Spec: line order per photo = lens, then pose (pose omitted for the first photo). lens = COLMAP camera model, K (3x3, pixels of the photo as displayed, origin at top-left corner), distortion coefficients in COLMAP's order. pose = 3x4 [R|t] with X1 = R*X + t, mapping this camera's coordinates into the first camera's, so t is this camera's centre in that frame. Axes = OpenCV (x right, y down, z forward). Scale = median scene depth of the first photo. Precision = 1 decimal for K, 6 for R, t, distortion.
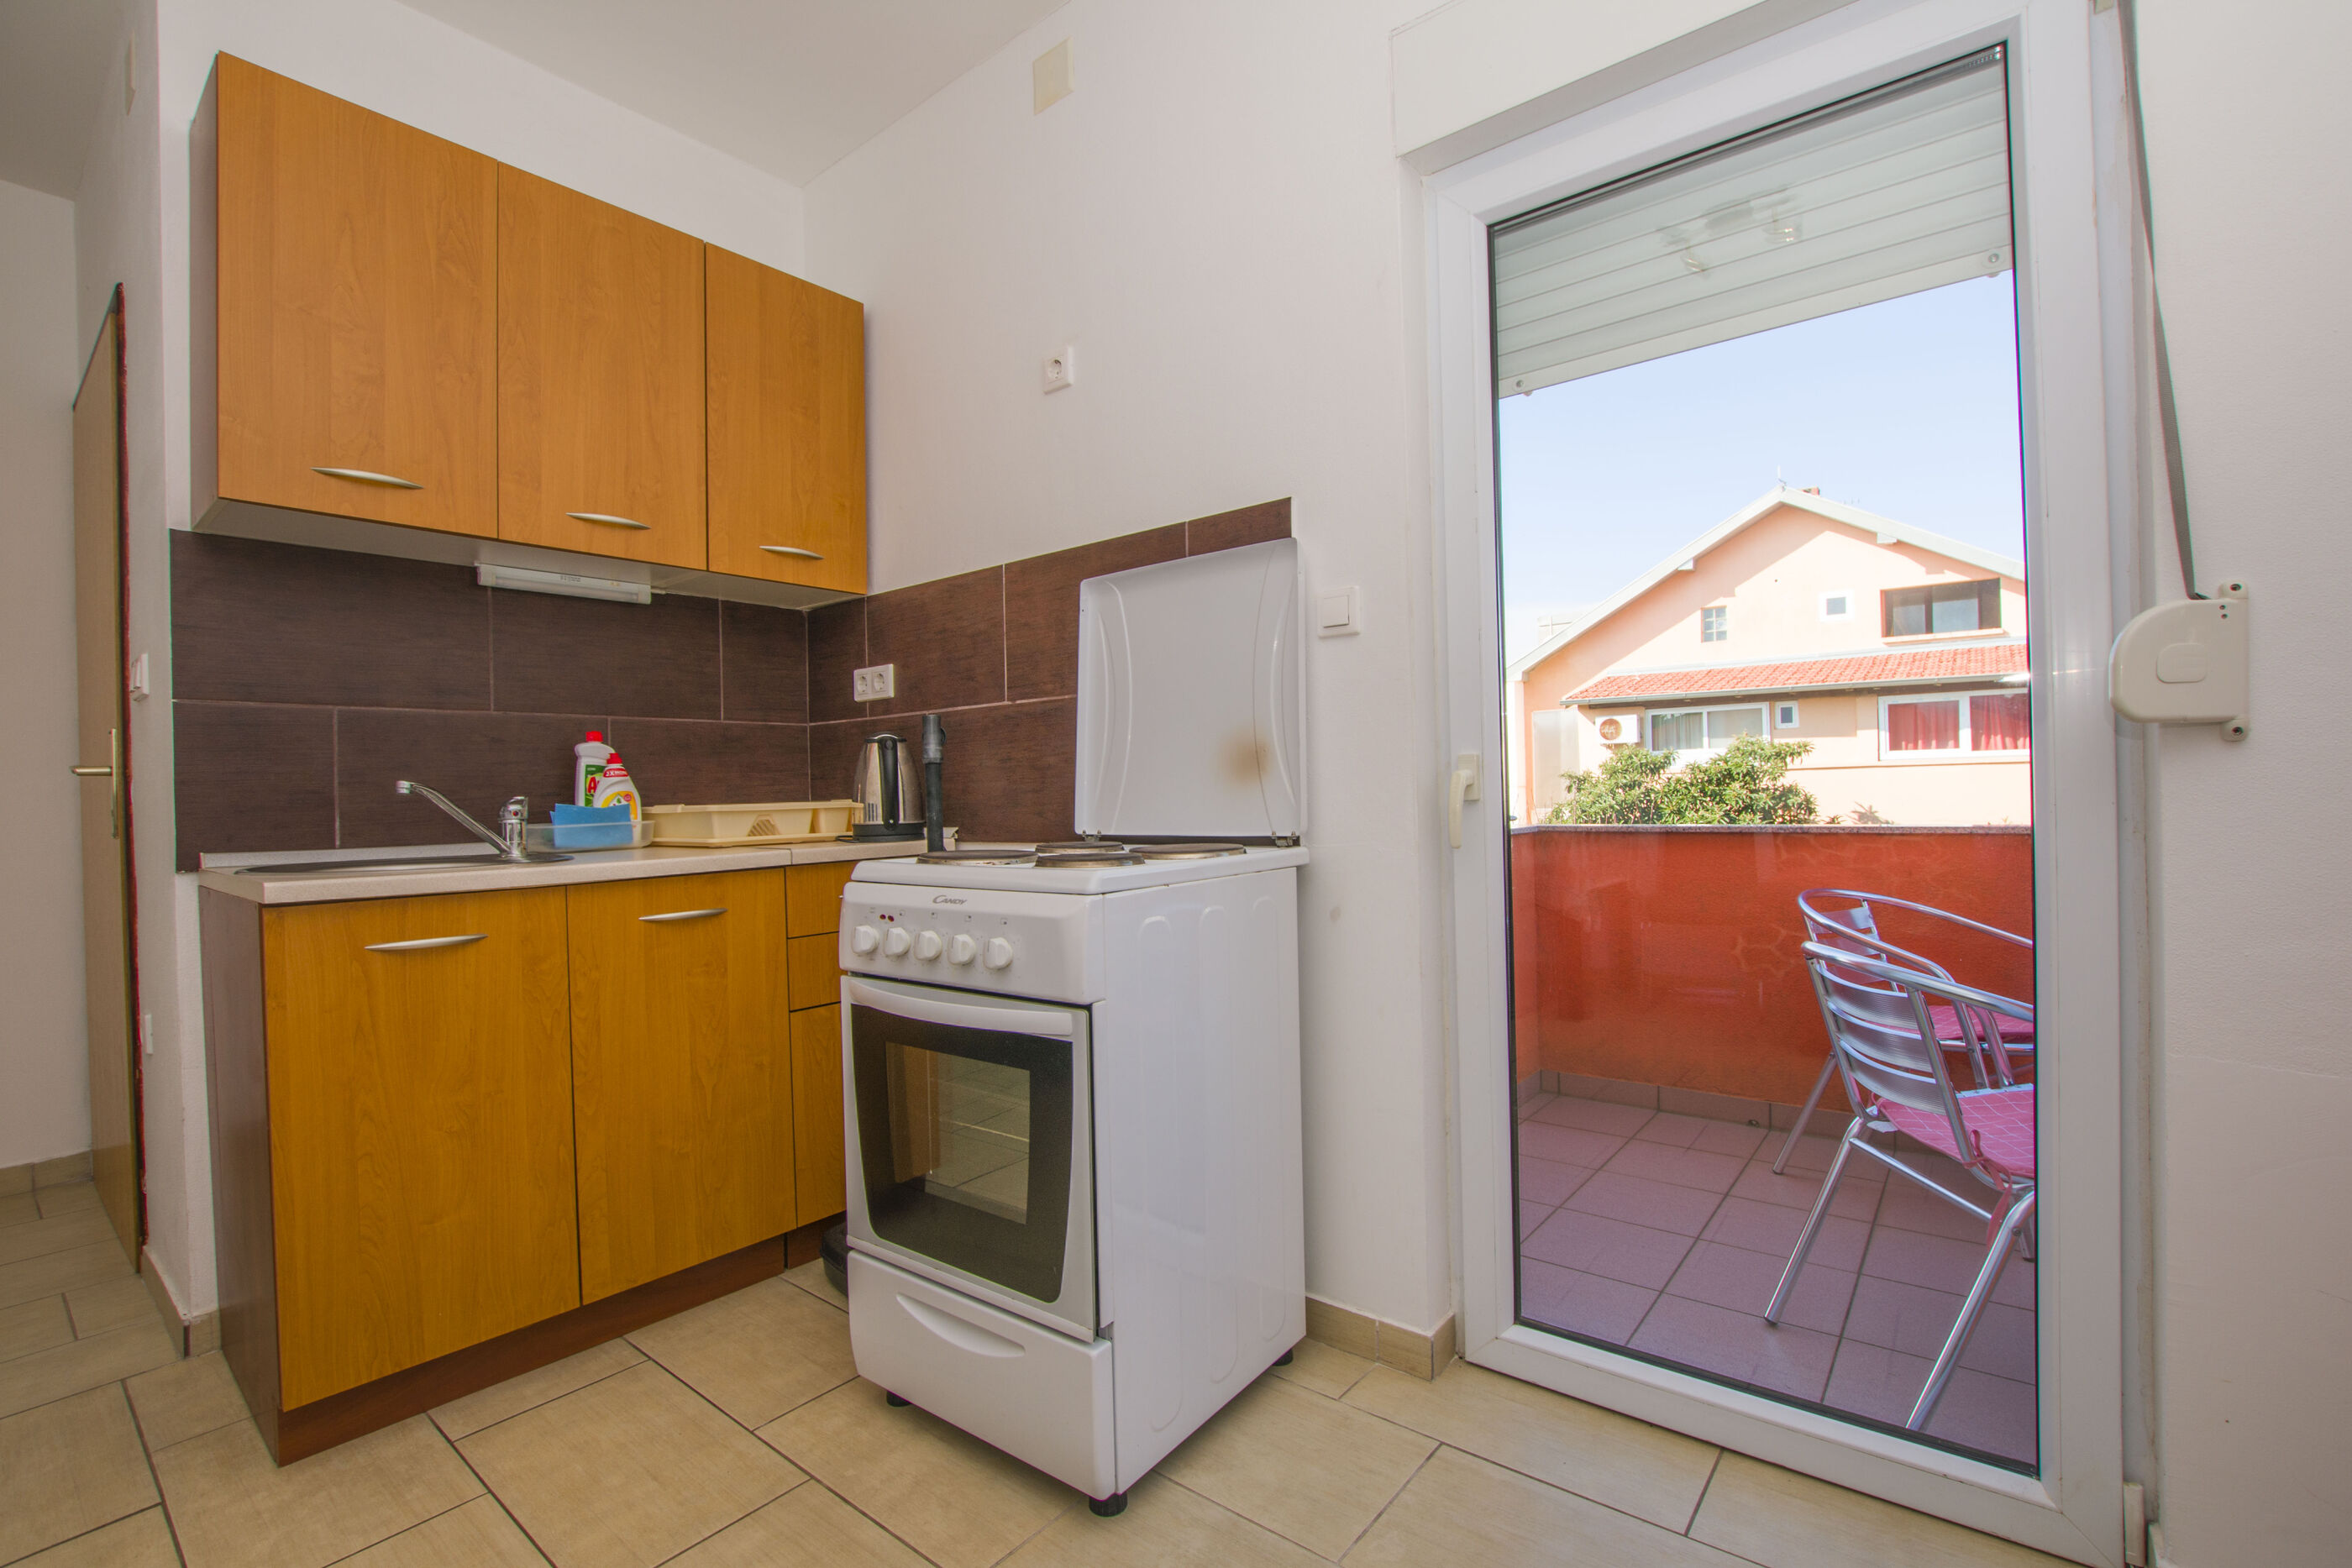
lens RADIAL K [[1036.0, 0, 1171.1], [0, 1036.0, 792.5], [0, 0, 1]] dist [-0.031473, 0.003900]
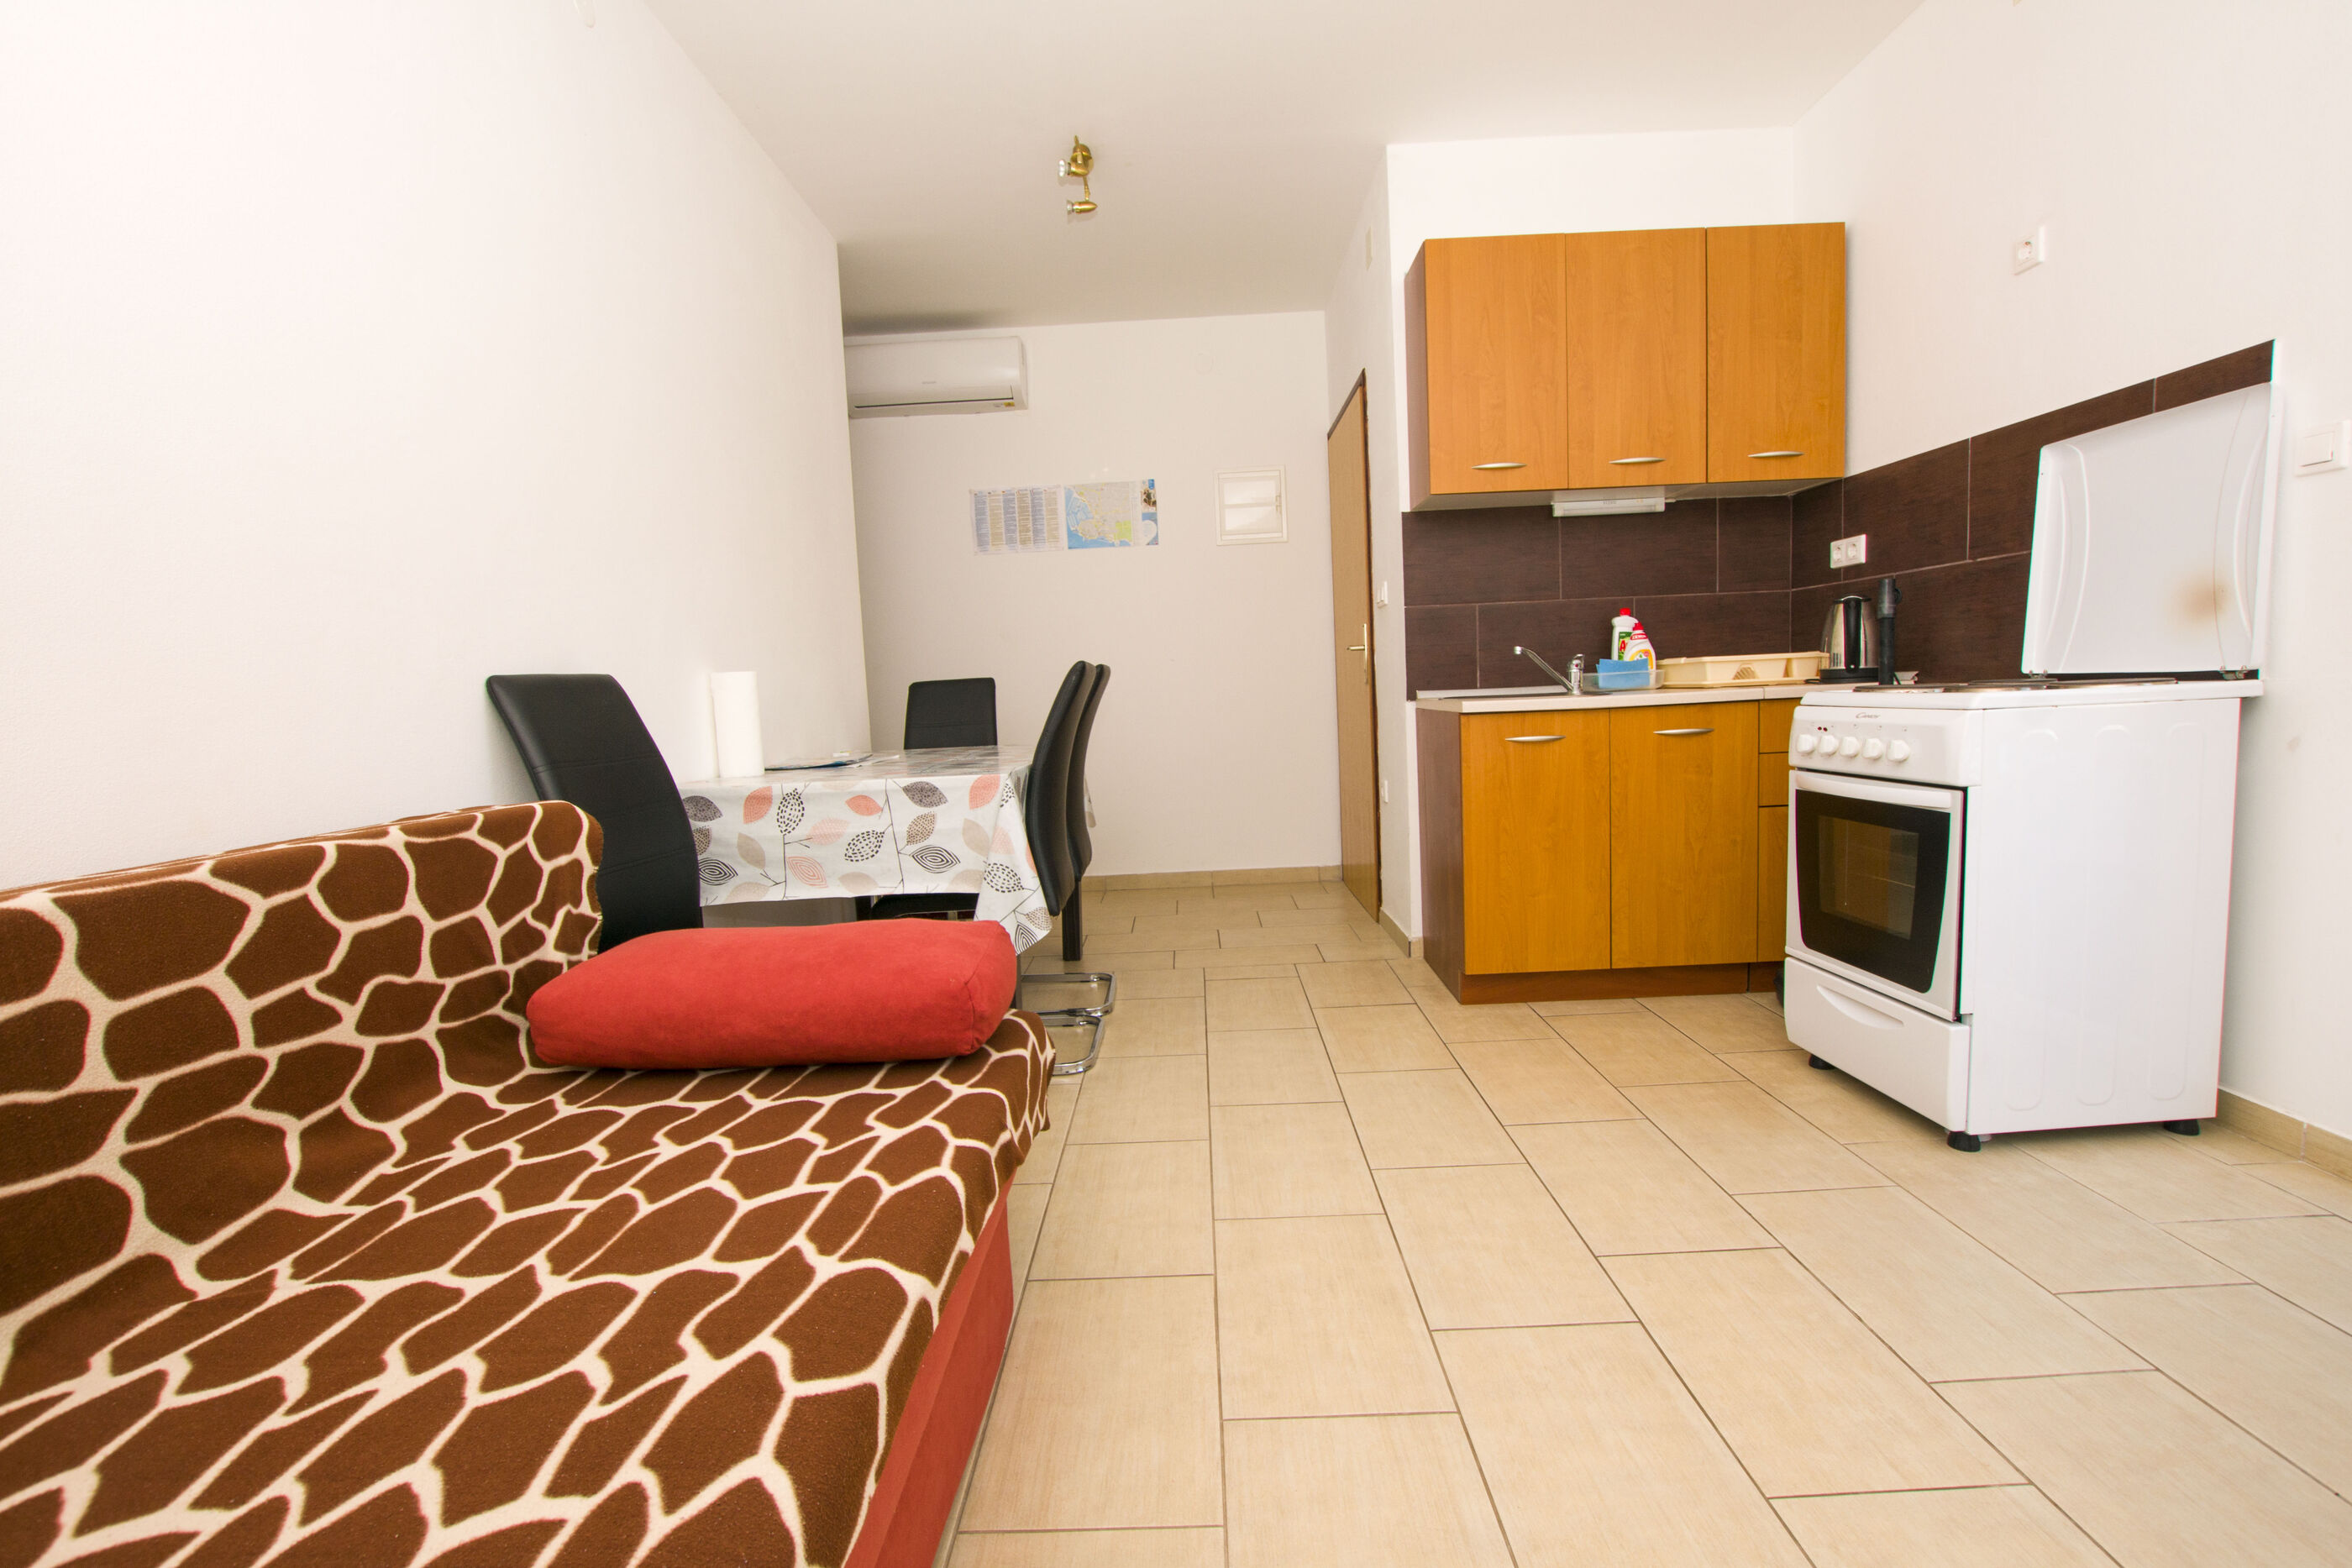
lens RADIAL K [[1036.0, 0, 1177.4], [0, 1036.0, 793.3], [0, 0, 1]] dist [-0.031473, 0.003900]
pose [[0.618536, 0.072769, -0.782380, 0.241688], [0.031244, 0.992637, 0.117026, 0.011823], [0.785135, -0.096830, 0.611708, -0.488439]]
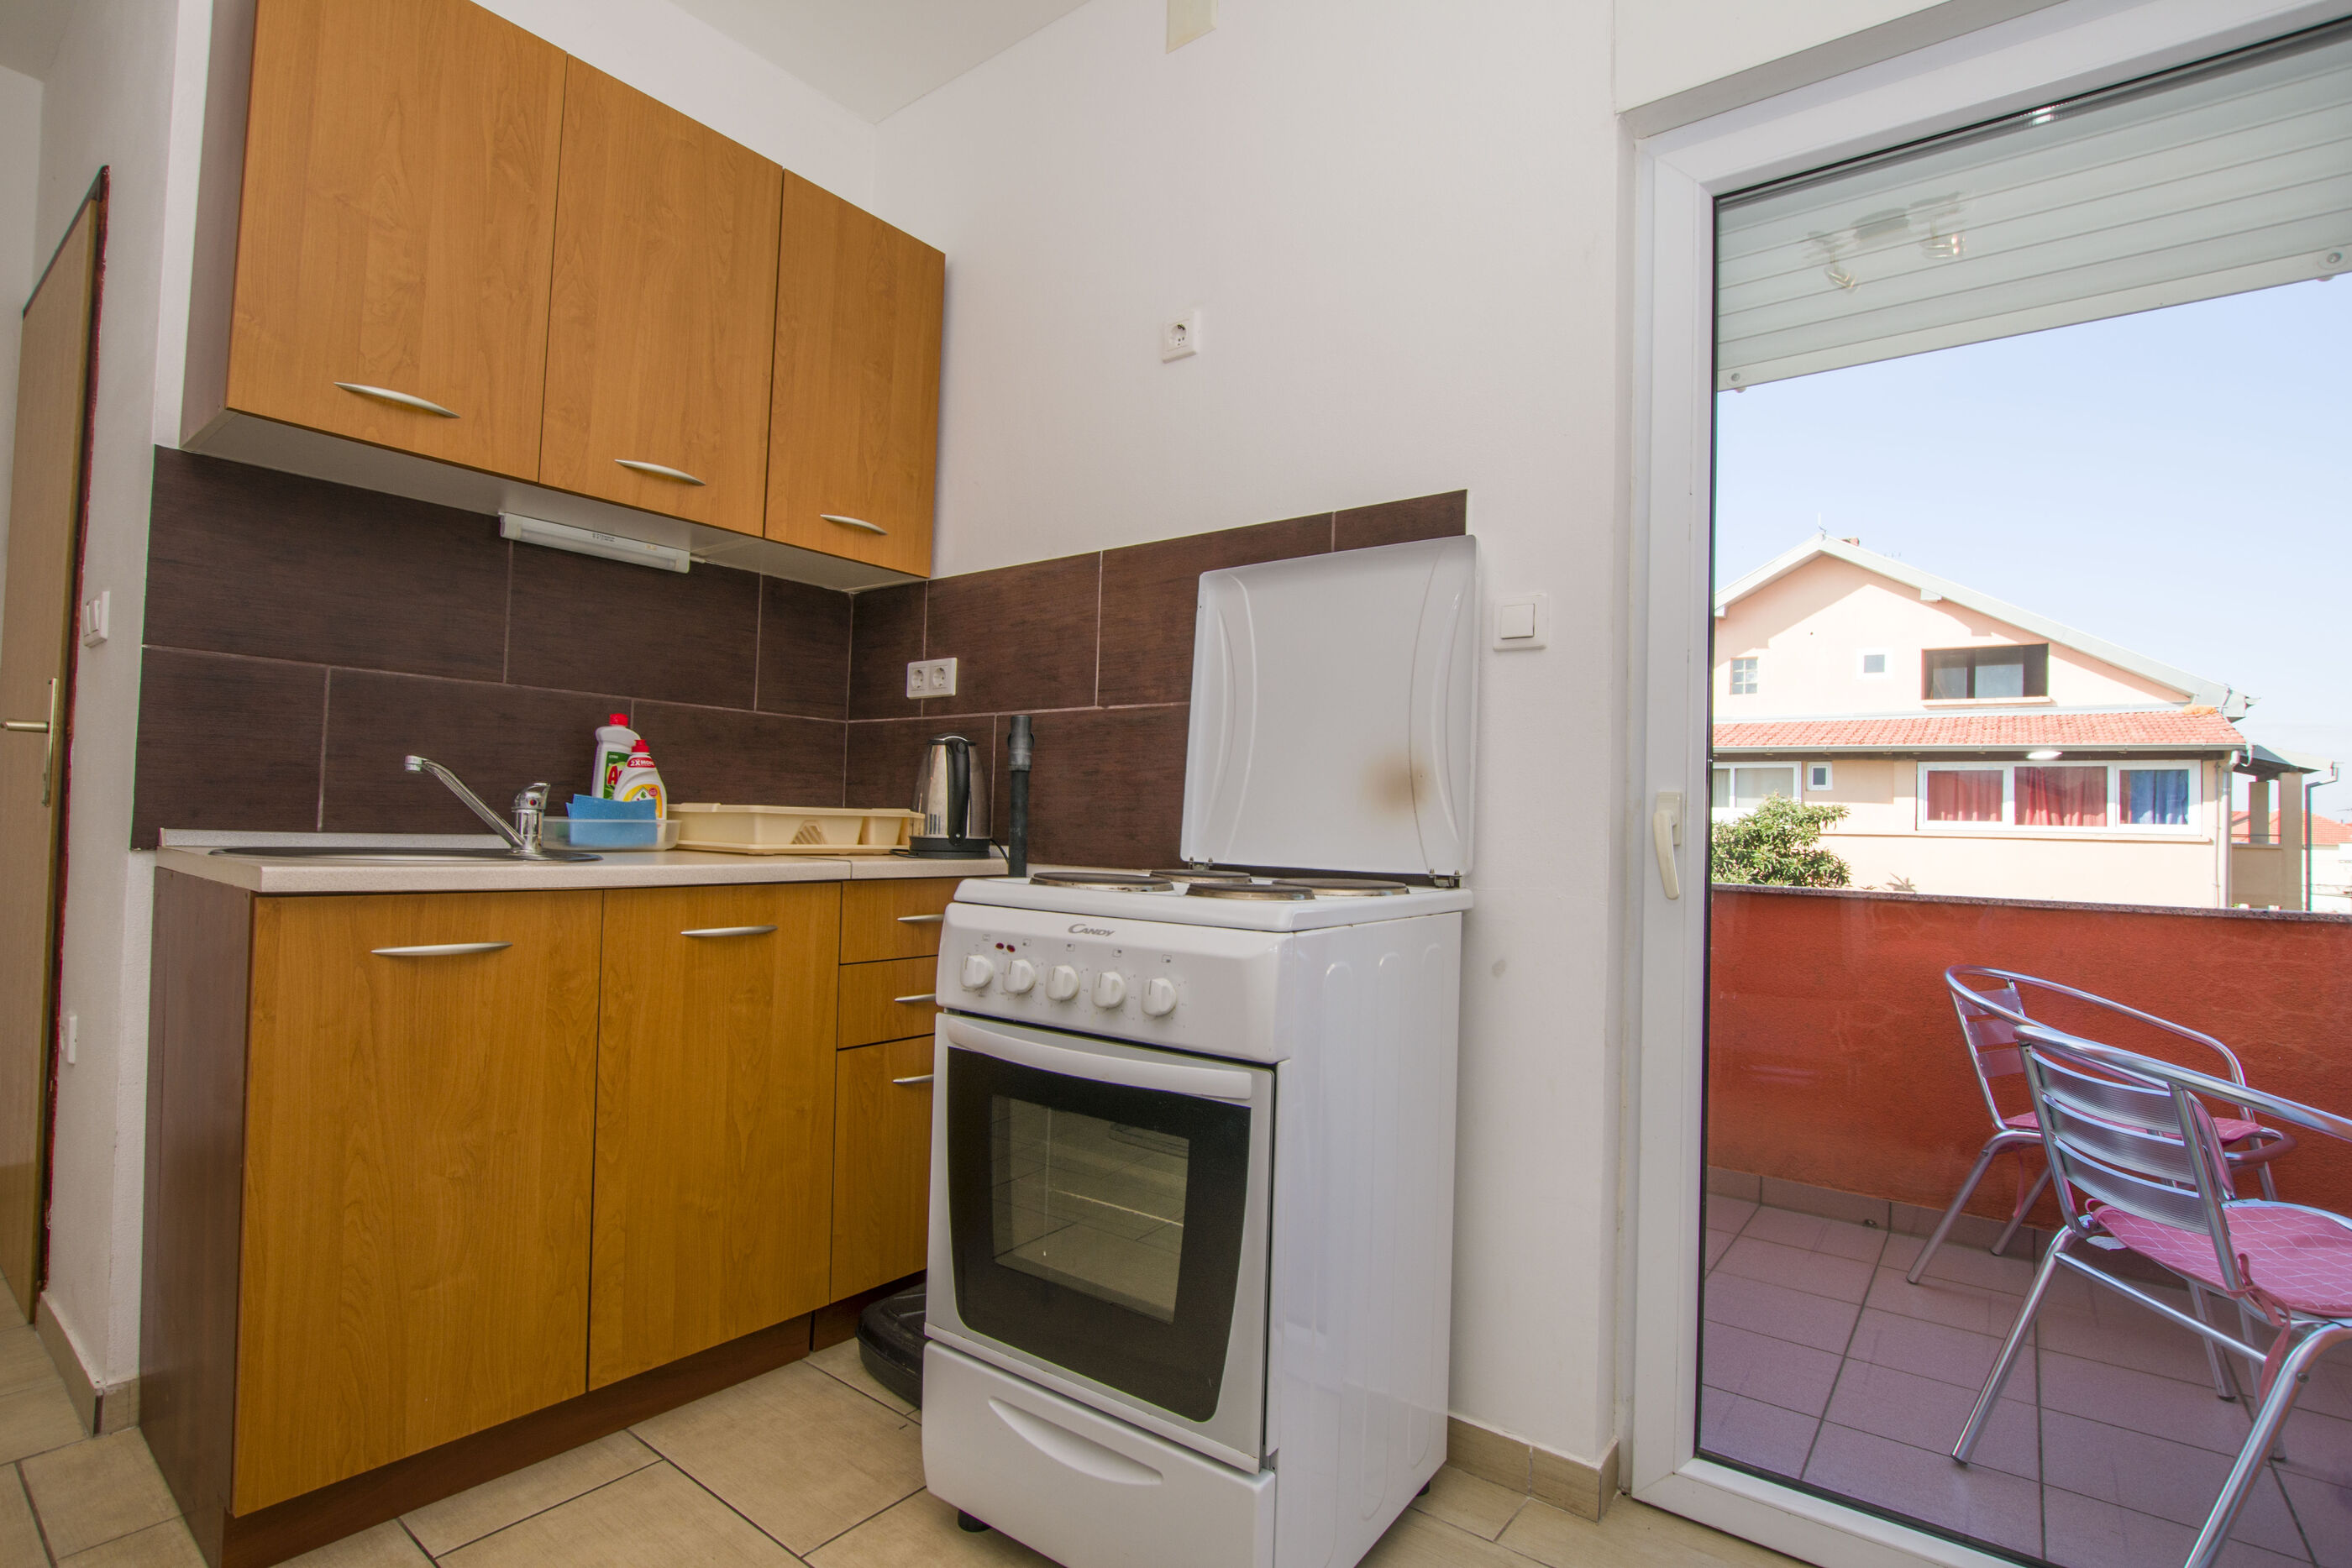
lens RADIAL K [[1109.3, 0, 1169.4], [0, 1109.3, 792.7], [0, 0, 1]] dist [-0.029814, 0.004080]
pose [[0.998305, 0.053899, 0.021936, -0.137360], [-0.053231, 0.998132, -0.029999, 0.012564], [-0.023512, 0.028781, 0.999309, 0.072048]]
